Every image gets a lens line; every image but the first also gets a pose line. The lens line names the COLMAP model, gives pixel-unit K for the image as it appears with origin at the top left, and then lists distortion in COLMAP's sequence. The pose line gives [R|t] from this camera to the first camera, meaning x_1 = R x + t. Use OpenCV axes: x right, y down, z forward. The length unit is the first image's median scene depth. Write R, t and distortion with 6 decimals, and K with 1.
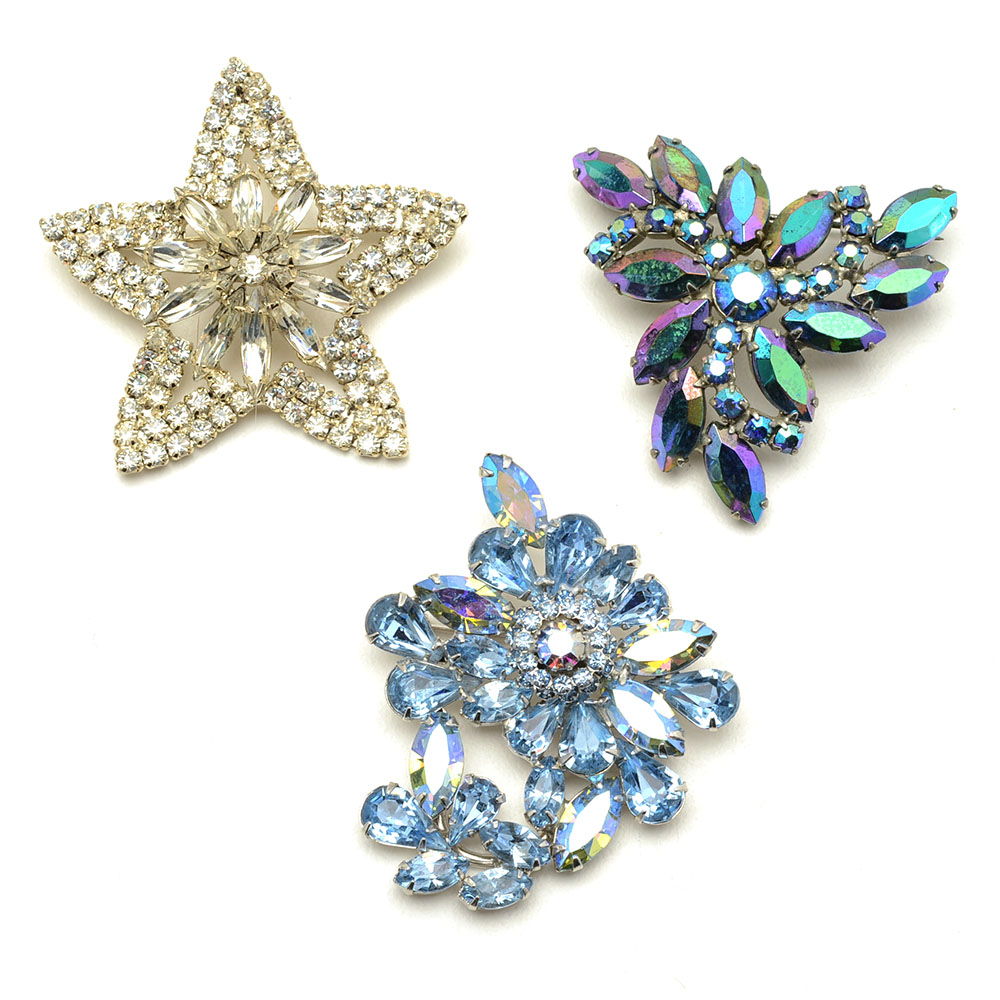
lens RADIAL K [[4378.7, 0, 500.0], [0, 4378.7, 500.0], [0, 0, 1]] dist [0.024204, 3.938390]
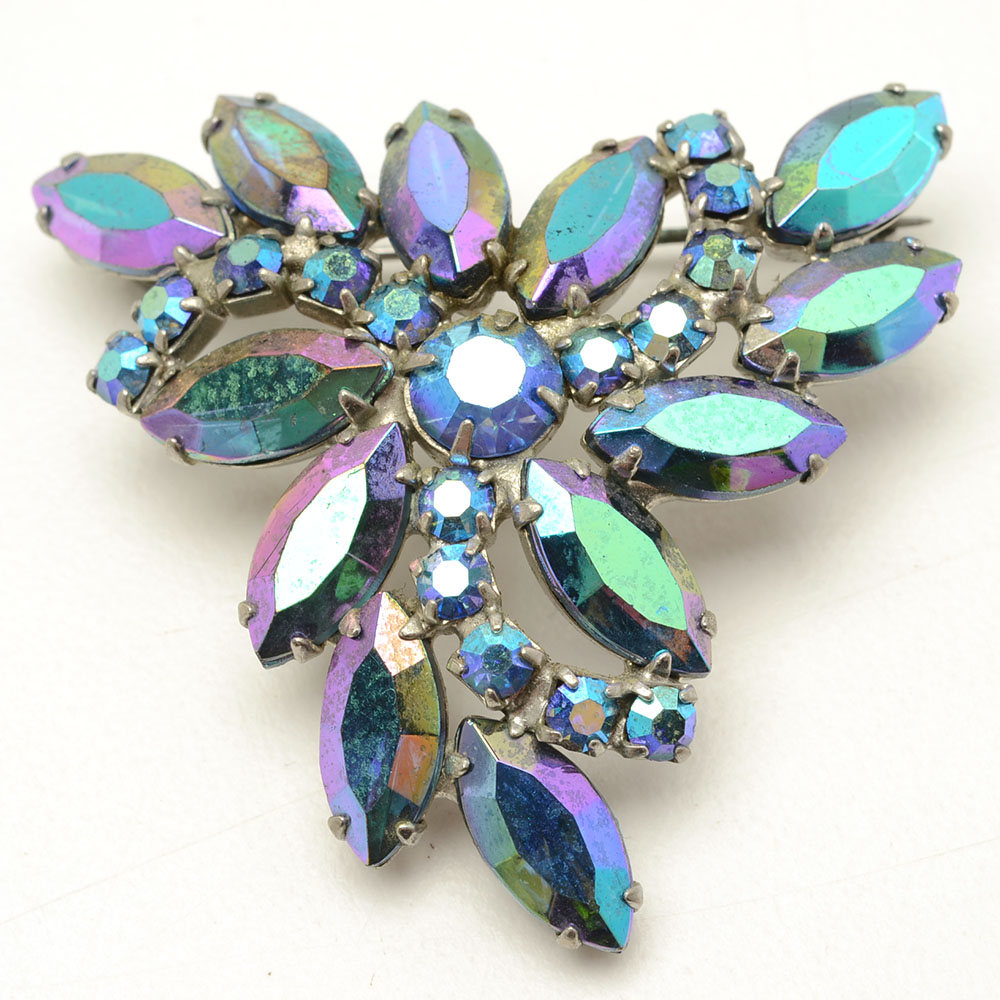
lens RADIAL K [[4378.7, 0, 500.0], [0, 4378.7, 500.0], [0, 0, 1]] dist [0.024204, 3.938390]
pose [[0.982004, -0.184273, 0.041371, 0.038520], [0.188584, 0.968587, -0.162098, 0.028174], [-0.010201, 0.166983, 0.985907, 0.599237]]
